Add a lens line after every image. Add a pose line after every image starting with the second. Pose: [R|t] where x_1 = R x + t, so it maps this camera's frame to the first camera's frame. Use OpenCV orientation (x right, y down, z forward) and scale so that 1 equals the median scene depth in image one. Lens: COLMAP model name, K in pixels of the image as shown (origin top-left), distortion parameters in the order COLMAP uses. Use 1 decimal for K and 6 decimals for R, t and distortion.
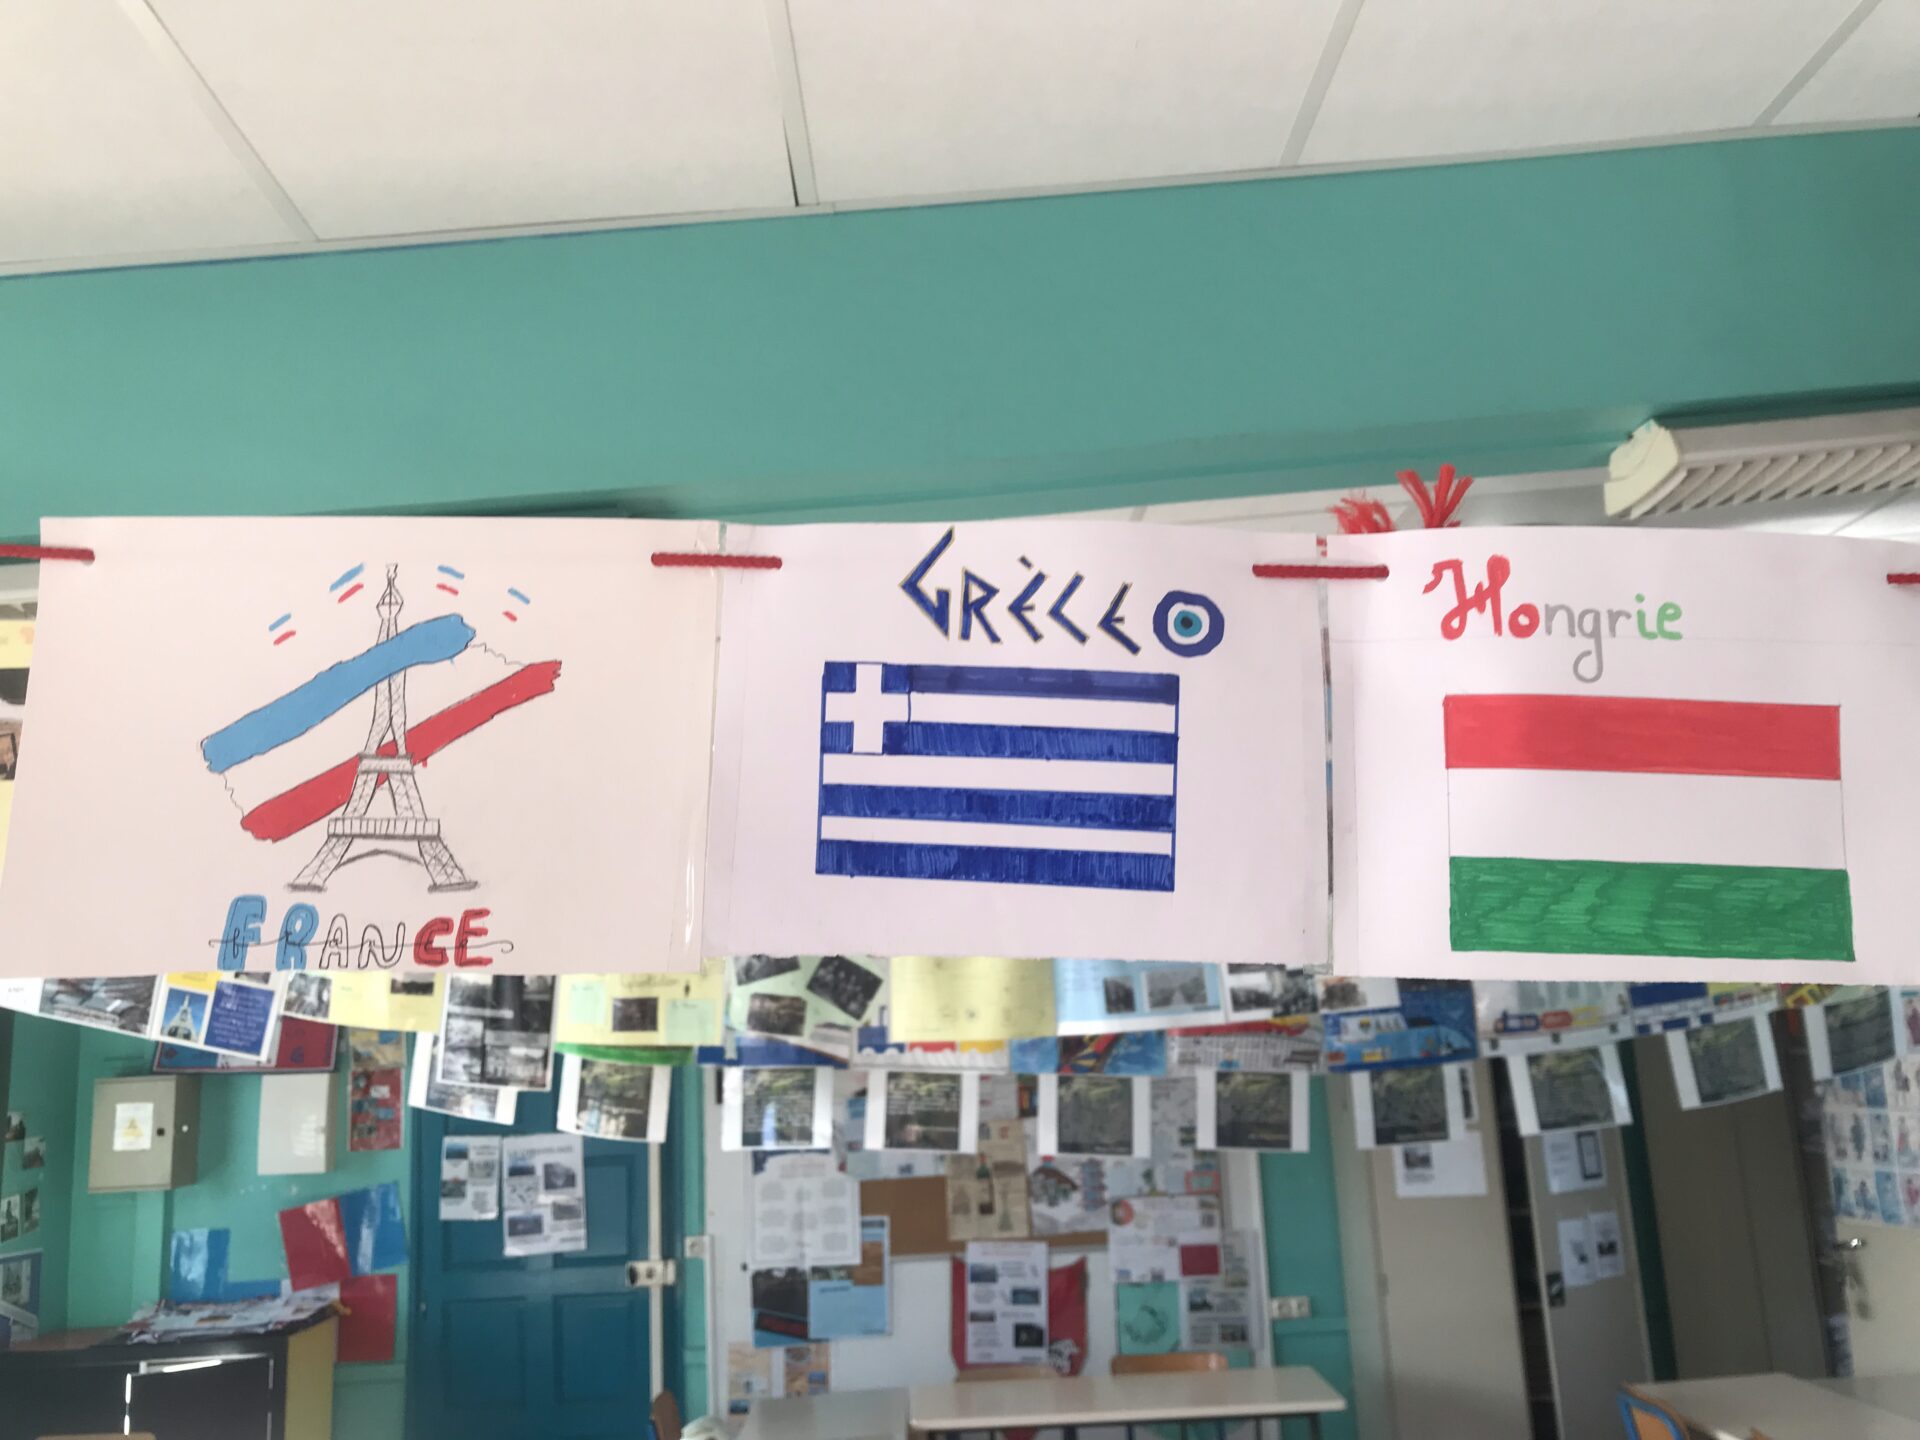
lens RADIAL K [[1581.8, 0, 967.8], [0, 1581.8, 680.2], [0, 0, 1]] dist [-0.003830, 0.012051]
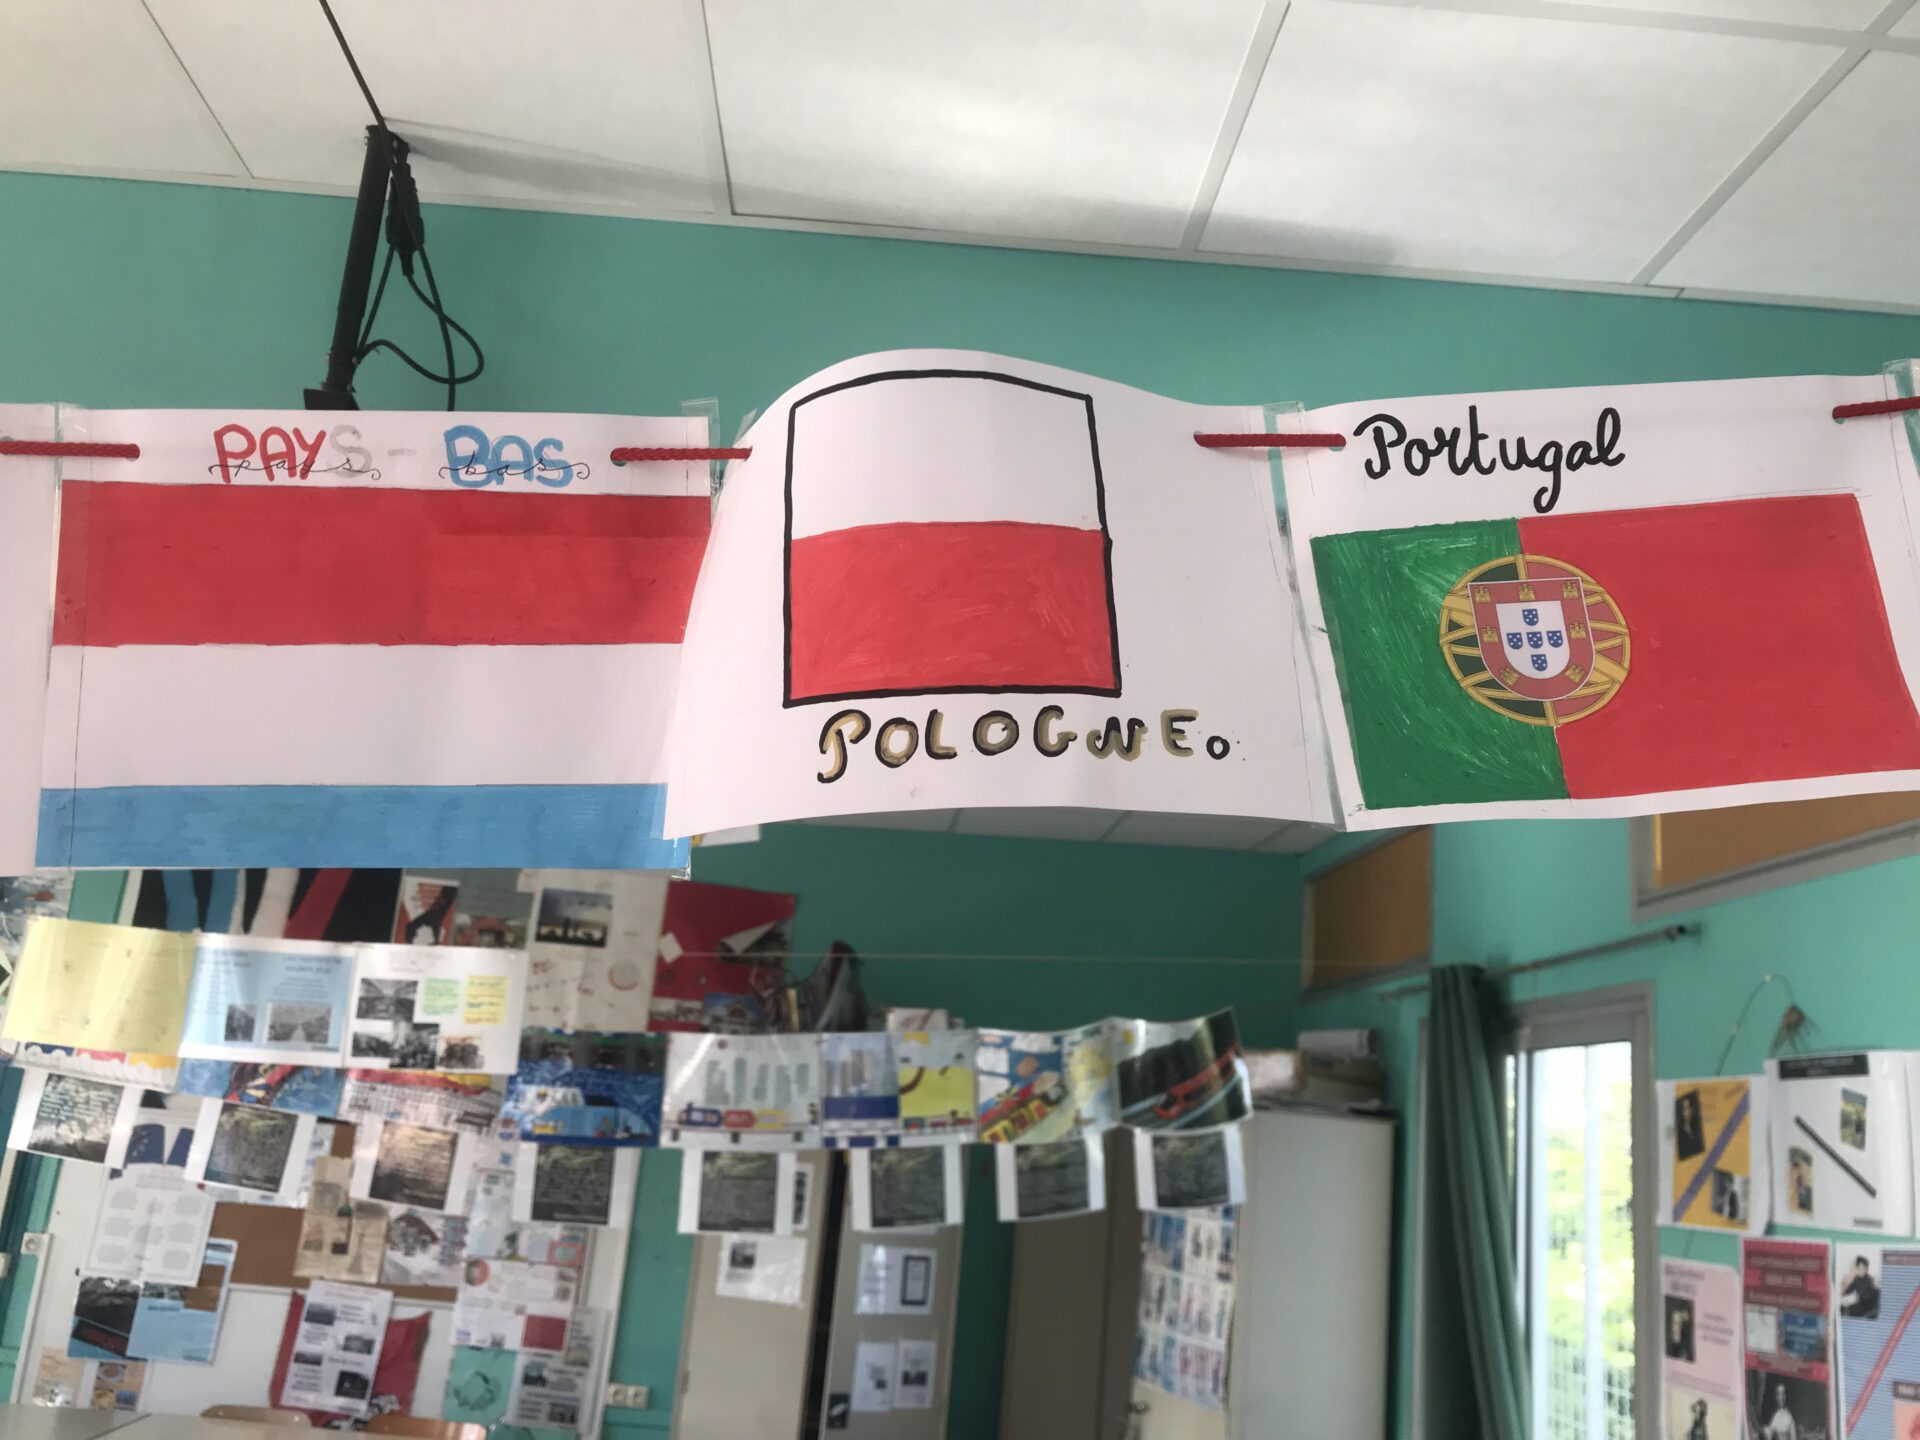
lens RADIAL K [[1581.8, 0, 993.7], [0, 1581.8, 694.1], [0, 0, 1]] dist [-0.003830, 0.012051]
pose [[0.988984, 0.148009, 0.002015, 0.385518], [-0.147726, 0.987769, -0.049895, -0.016374], [-0.009375, 0.049048, 0.998752, 0.003033]]
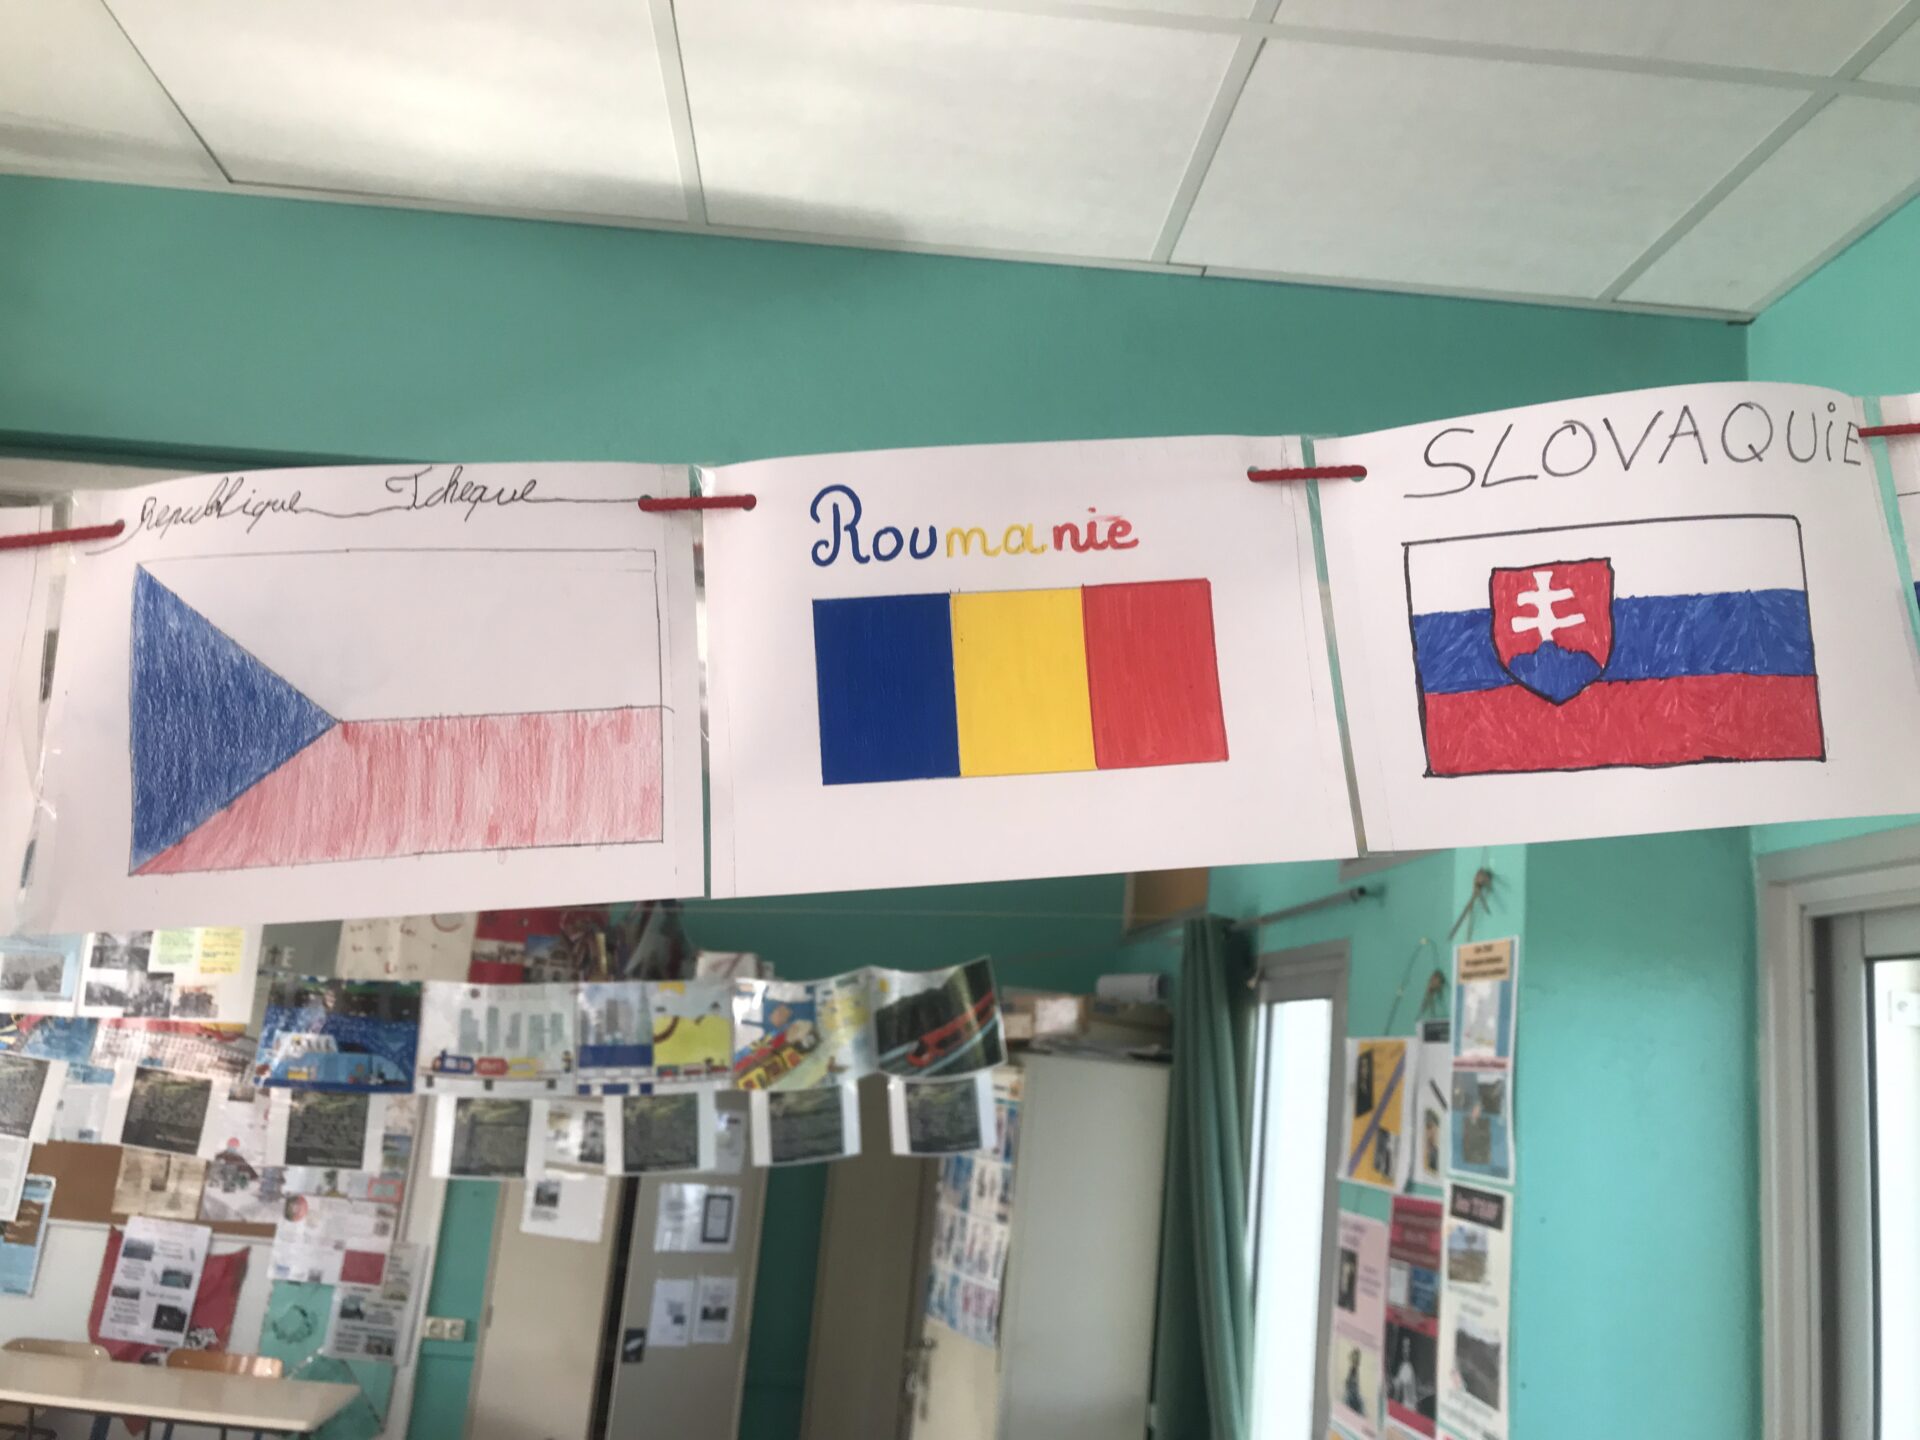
lens RADIAL K [[1581.8, 0, 999.2], [0, 1581.8, 689.3], [0, 0, 1]] dist [-0.003830, 0.012051]
pose [[0.988039, 0.153238, 0.017232, 0.500366], [-0.153120, 0.988175, -0.007969, -0.047262], [-0.018249, 0.005236, 0.999820, 0.001117]]
